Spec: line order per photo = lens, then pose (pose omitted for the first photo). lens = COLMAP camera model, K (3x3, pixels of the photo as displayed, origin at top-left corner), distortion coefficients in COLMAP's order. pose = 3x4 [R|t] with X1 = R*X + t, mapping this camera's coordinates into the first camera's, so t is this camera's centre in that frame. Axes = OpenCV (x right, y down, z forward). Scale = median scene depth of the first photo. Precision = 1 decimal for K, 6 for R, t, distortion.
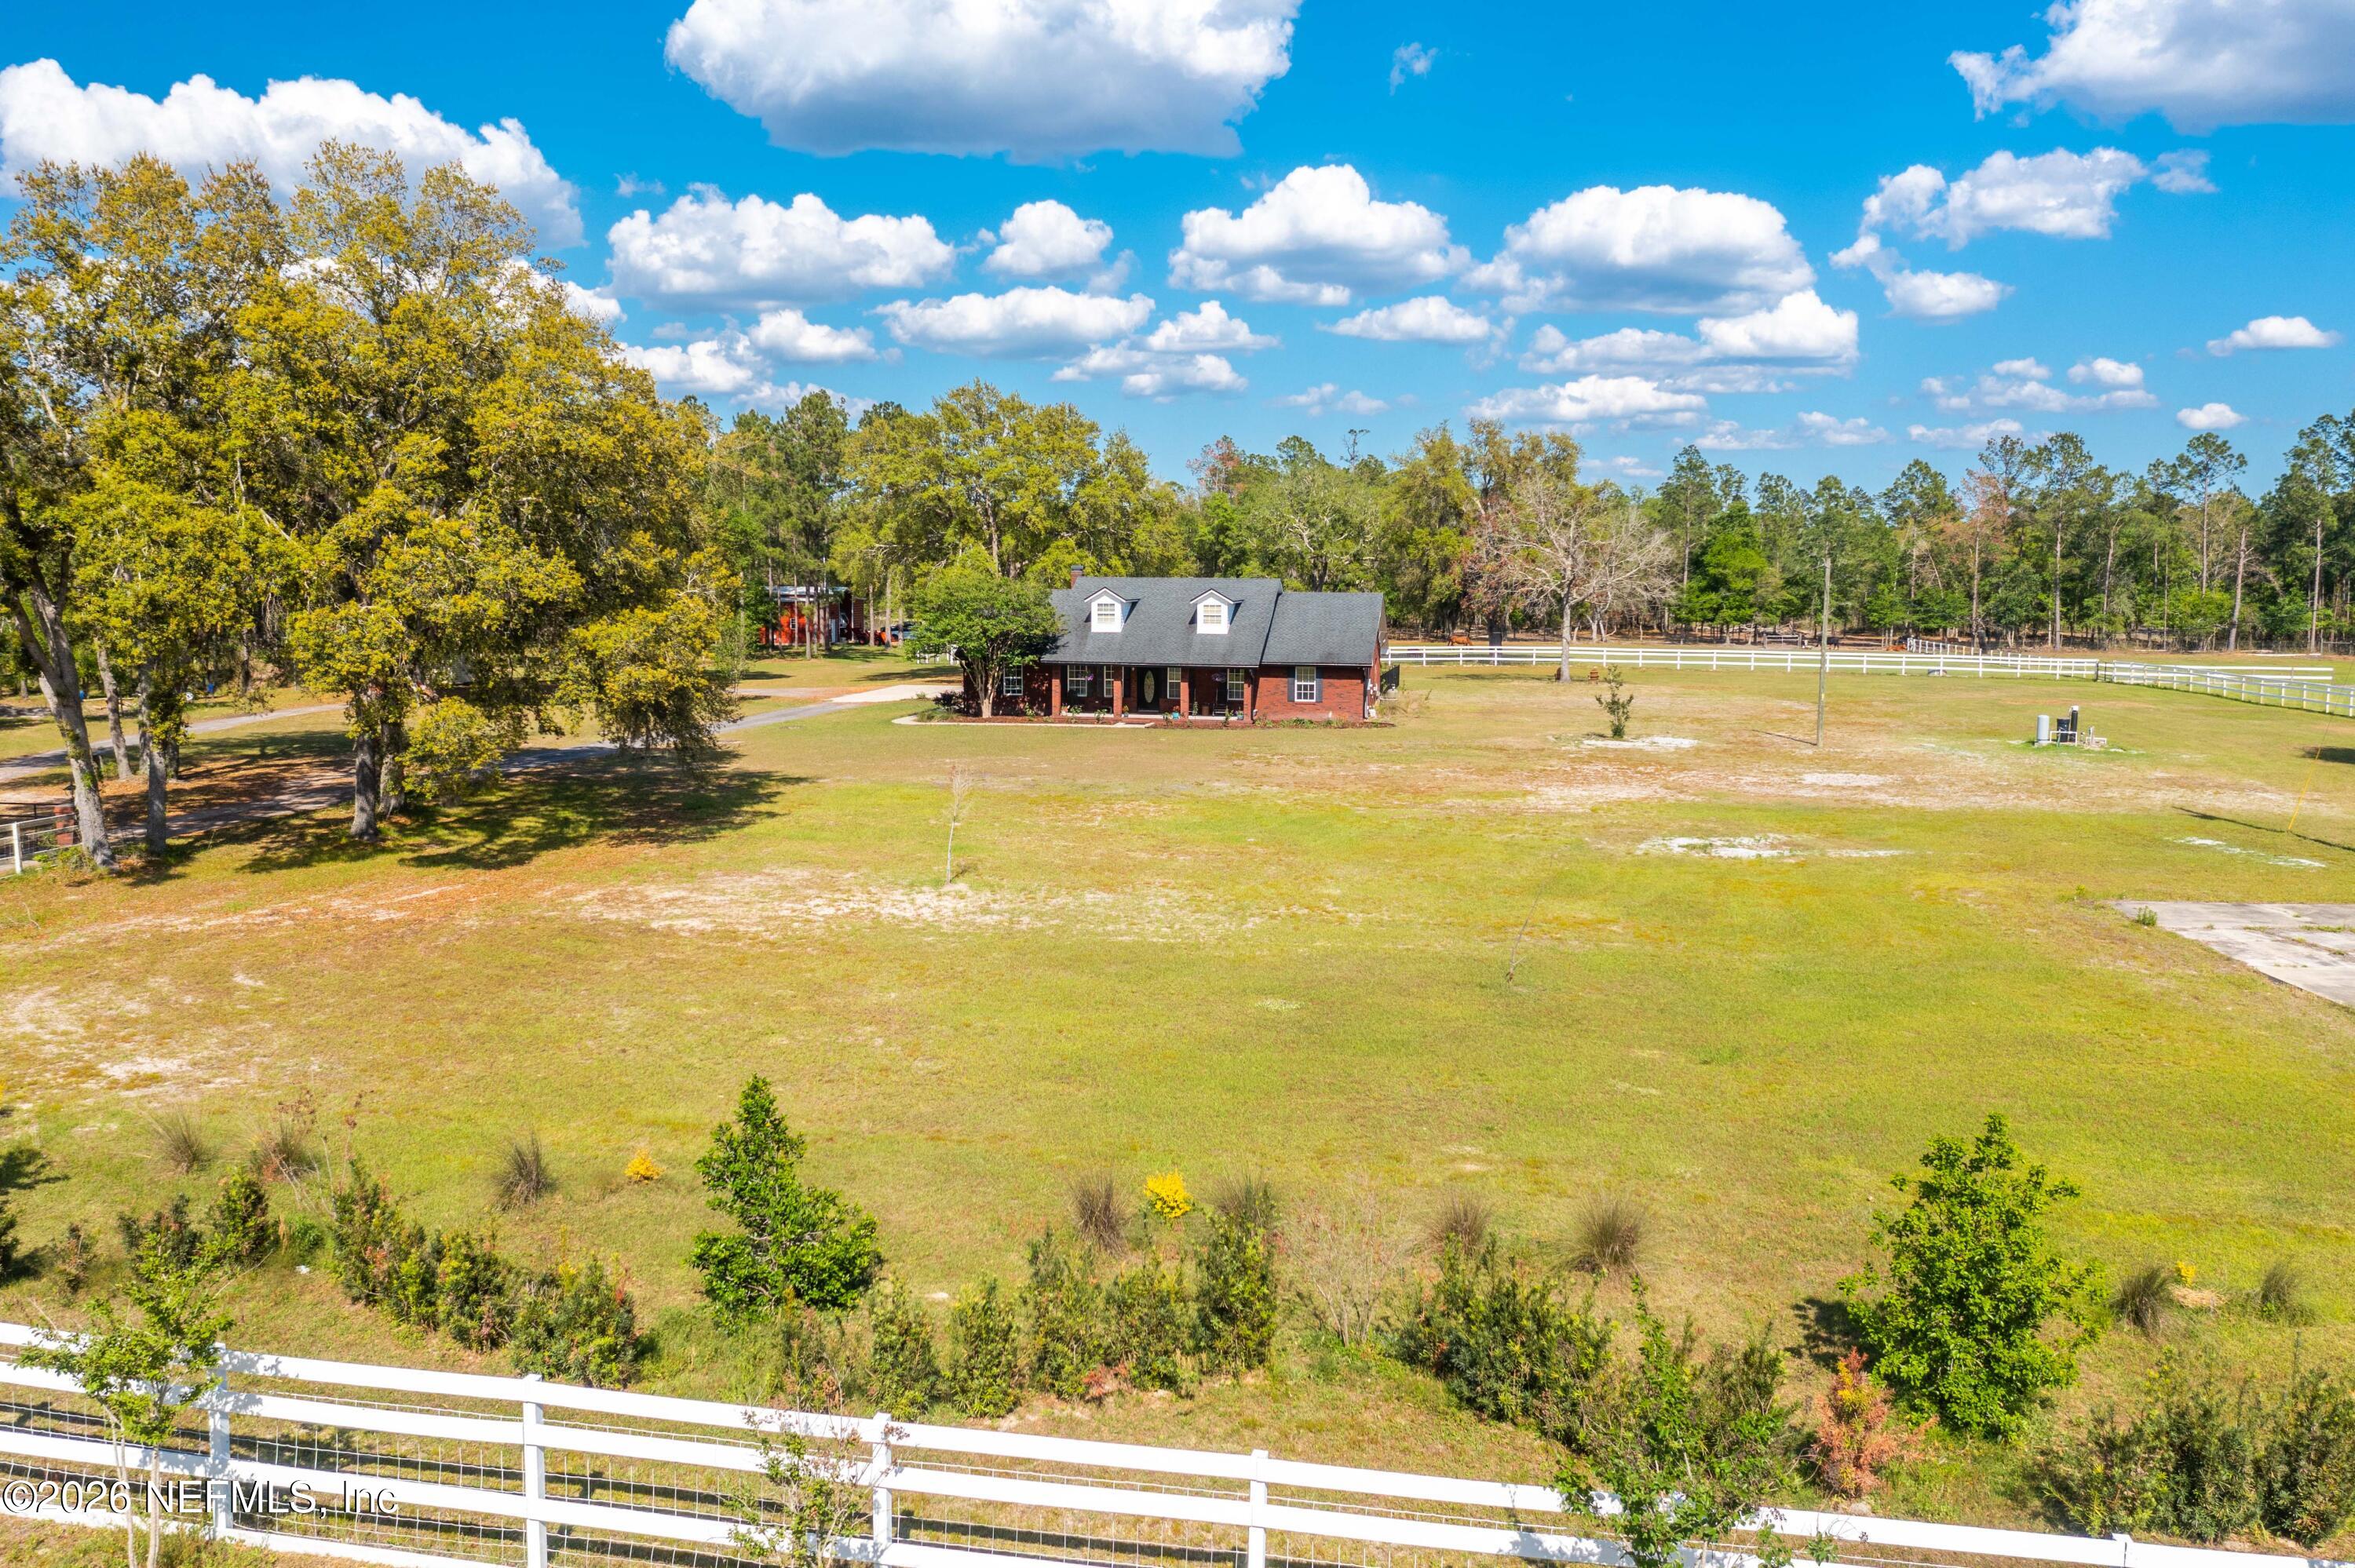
lens RADIAL K [[1865.1, 0, 1177.5], [0, 1865.1, 784.0], [0, 0, 1]] dist [-0.031752, 0.005024]
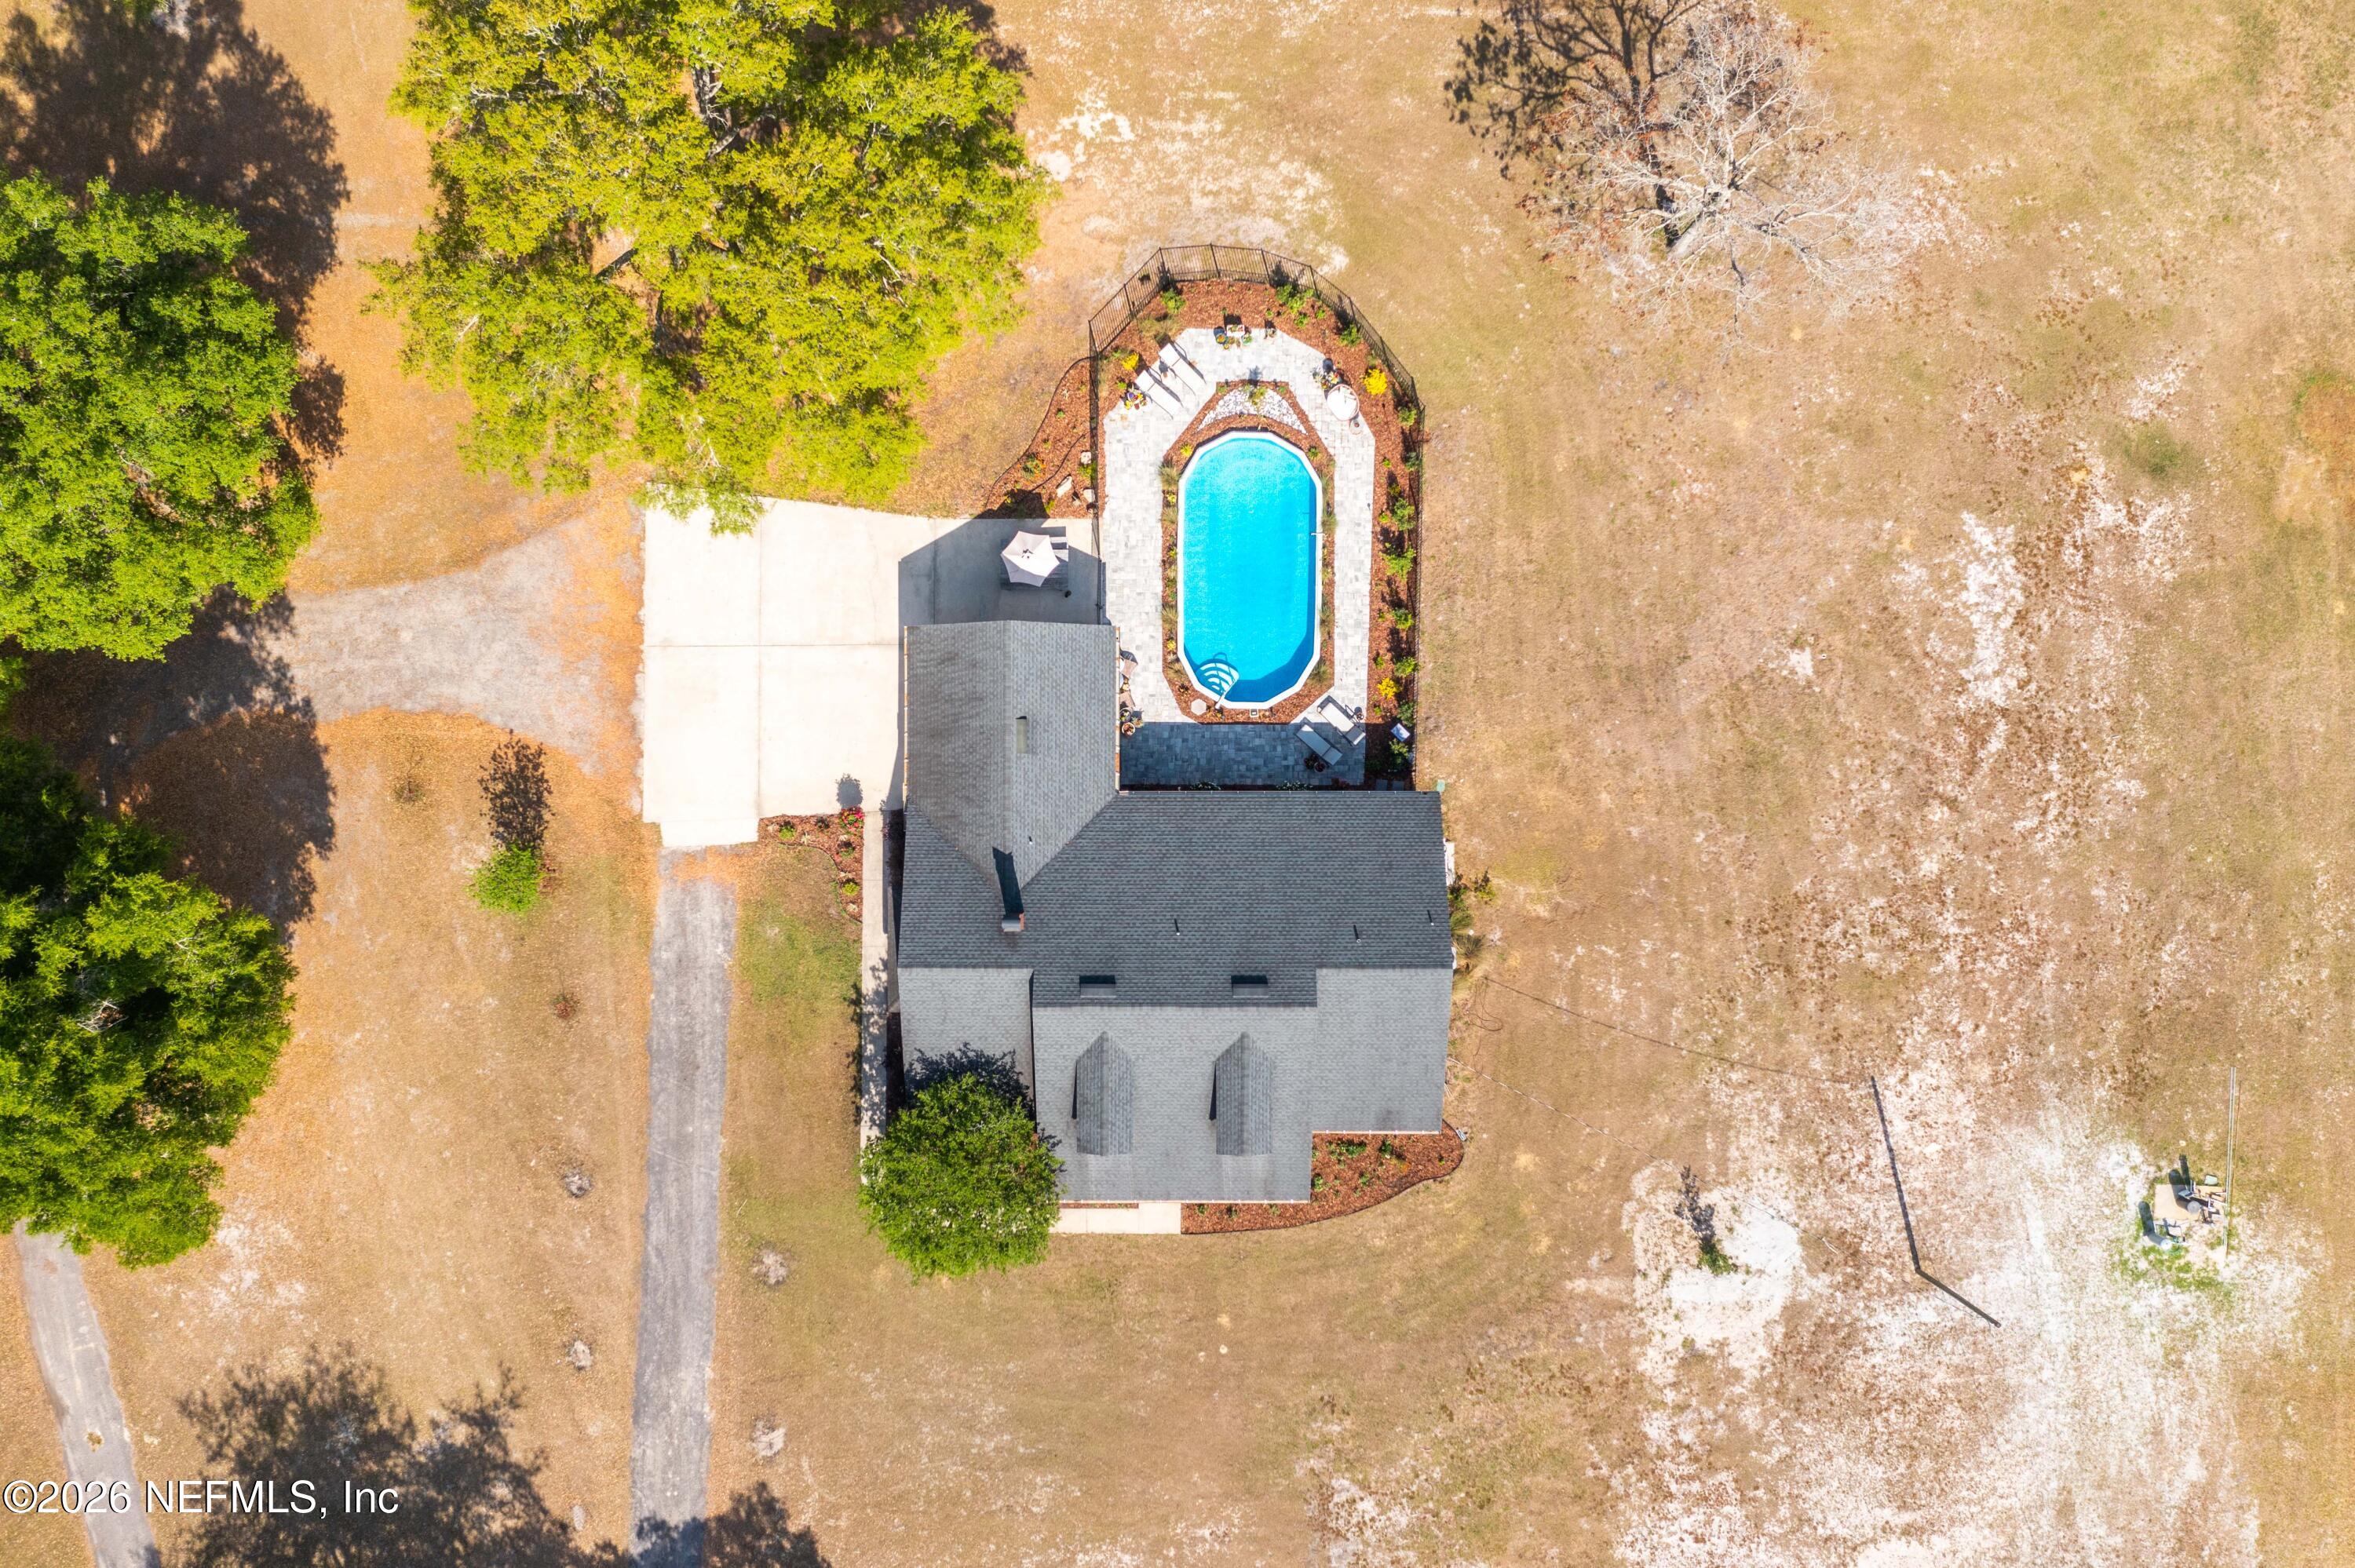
lens RADIAL K [[1879.0, 0, 1177.5], [0, 1879.0, 784.0], [0, 0, 1]] dist [-0.025009, -0.004926]
pose [[0.984209, -0.176104, -0.017897, 0.024069], [0.039863, 0.121997, 0.991730, -0.659536], [-0.172464, -0.976783, 0.127090, 0.782729]]
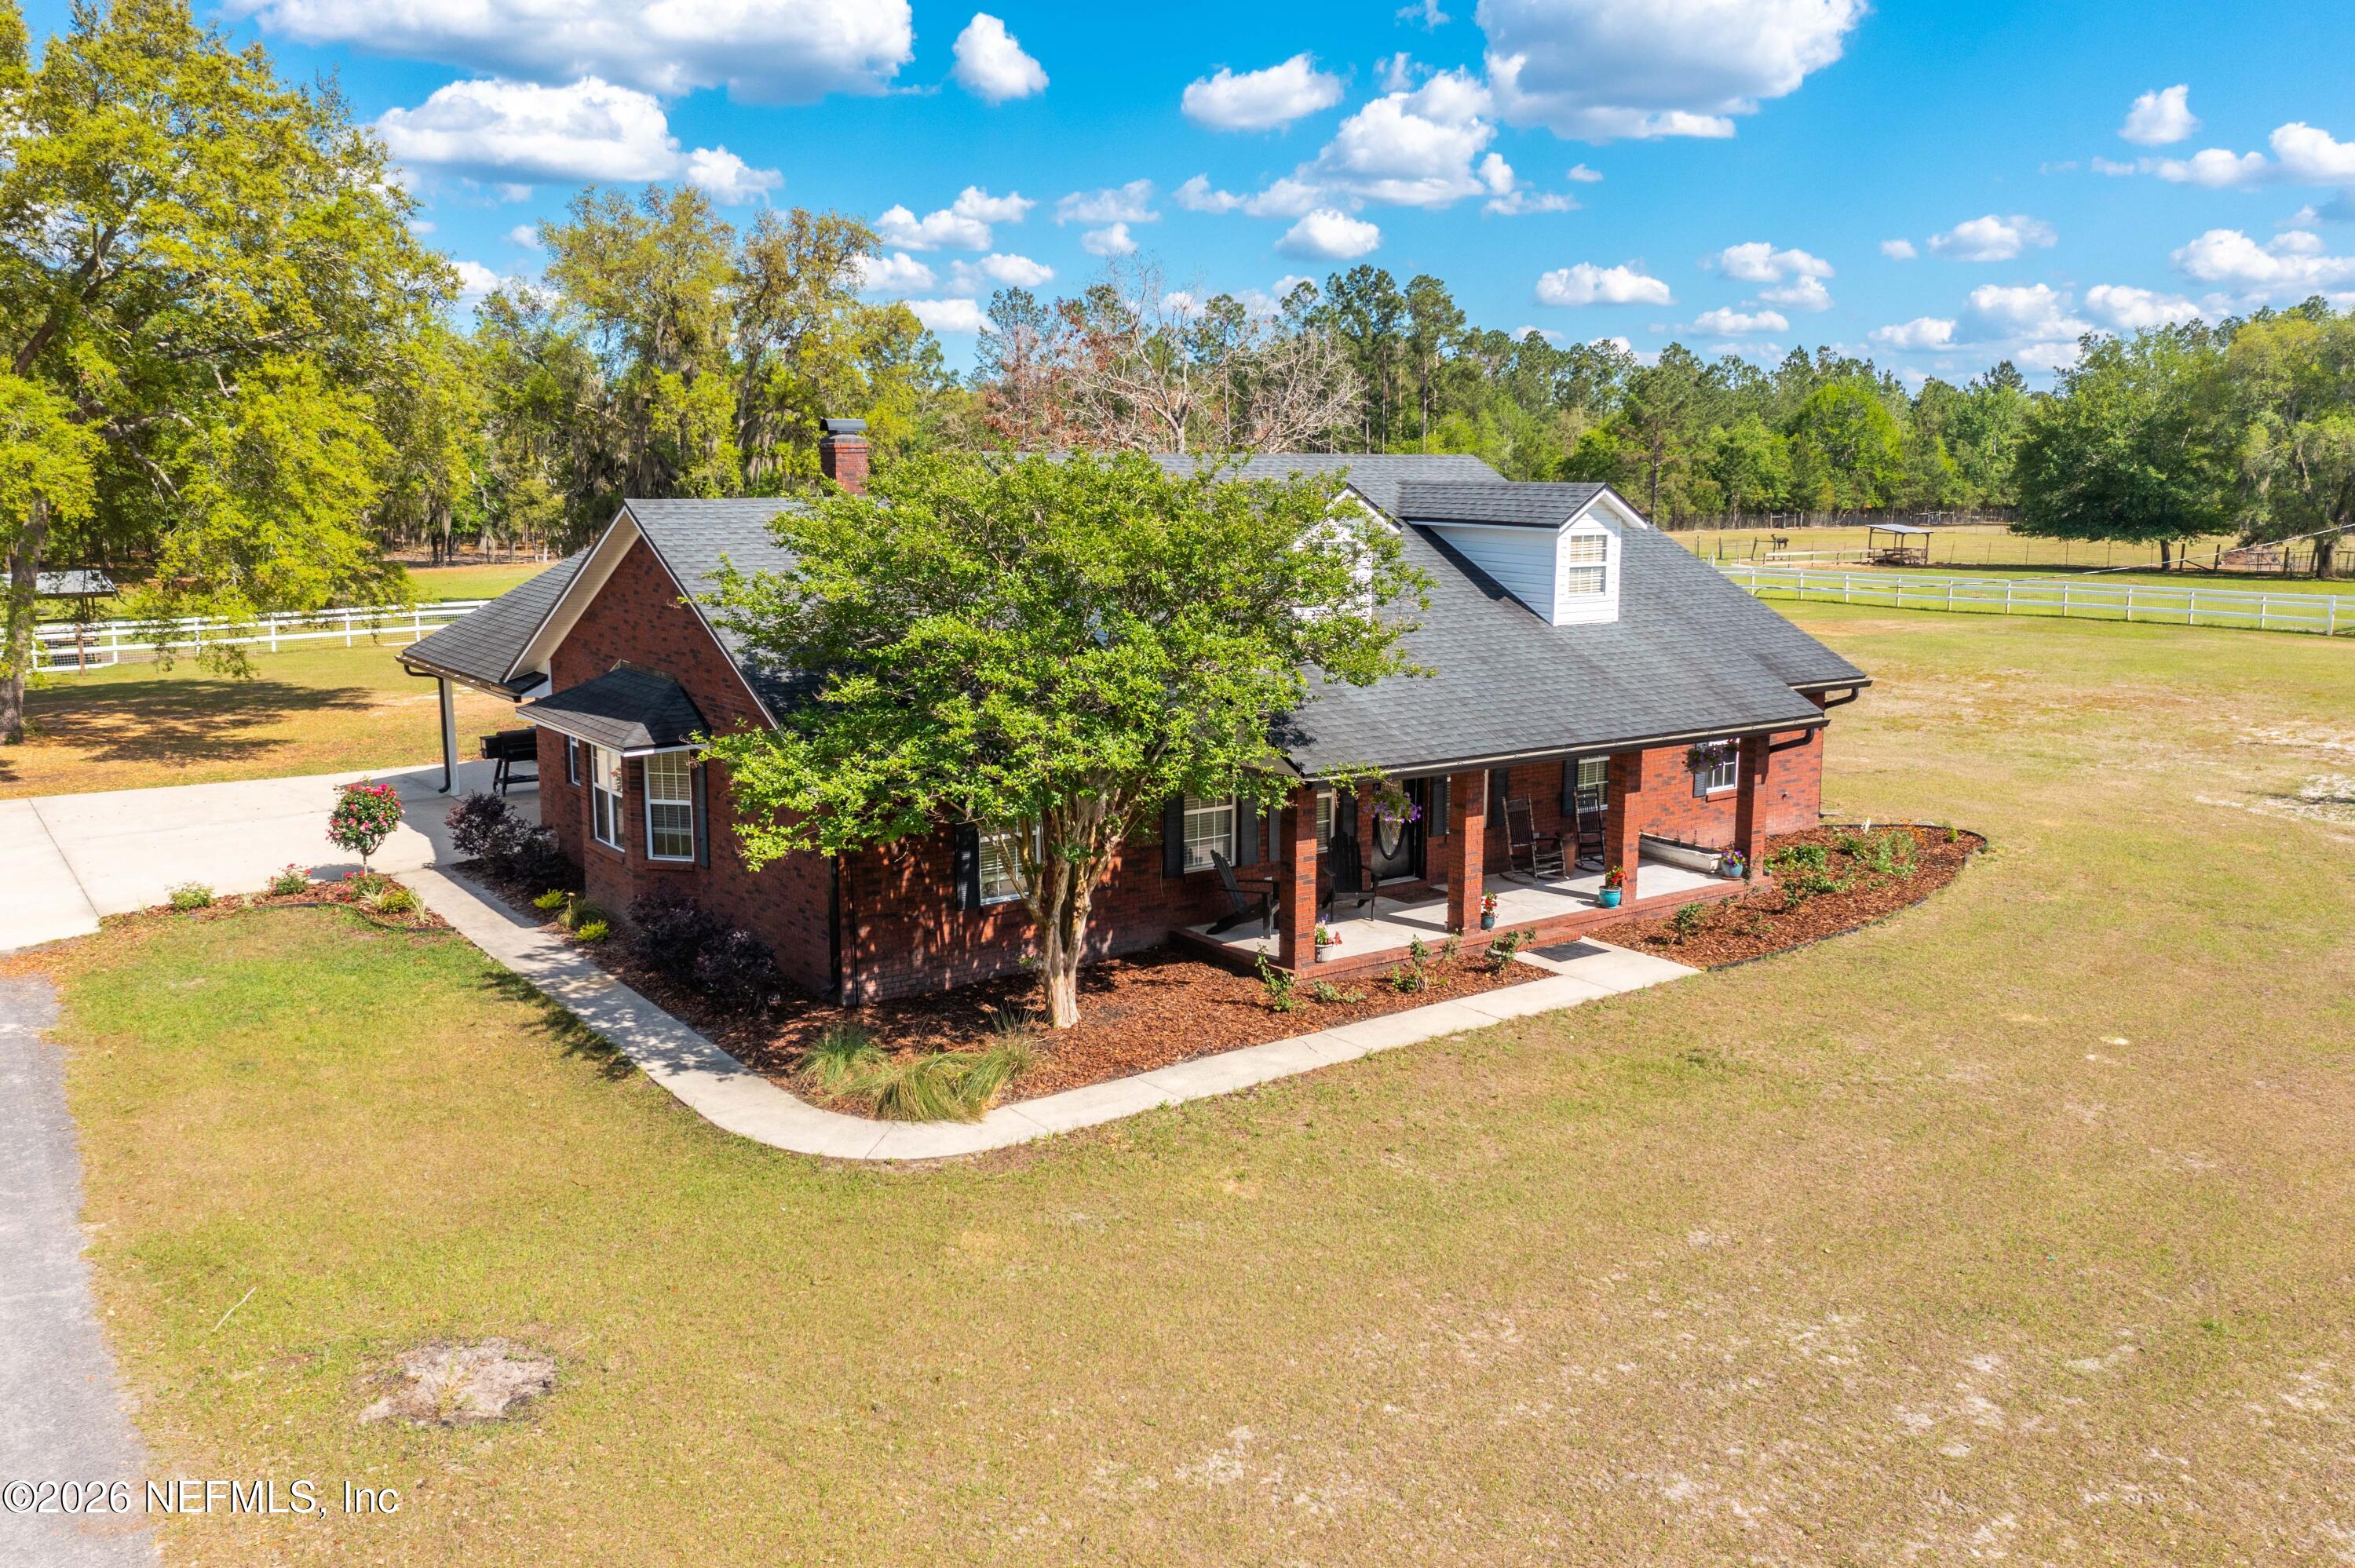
lens RADIAL K [[1879.0, 0, 1177.5], [0, 1879.0, 784.0], [0, 0, 1]] dist [-0.025009, -0.004926]
pose [[0.694433, -0.129557, 0.707798, -0.196906], [0.088772, 0.991568, 0.094403, -0.067520], [-0.714060, -0.002725, 0.700079, 0.612587]]
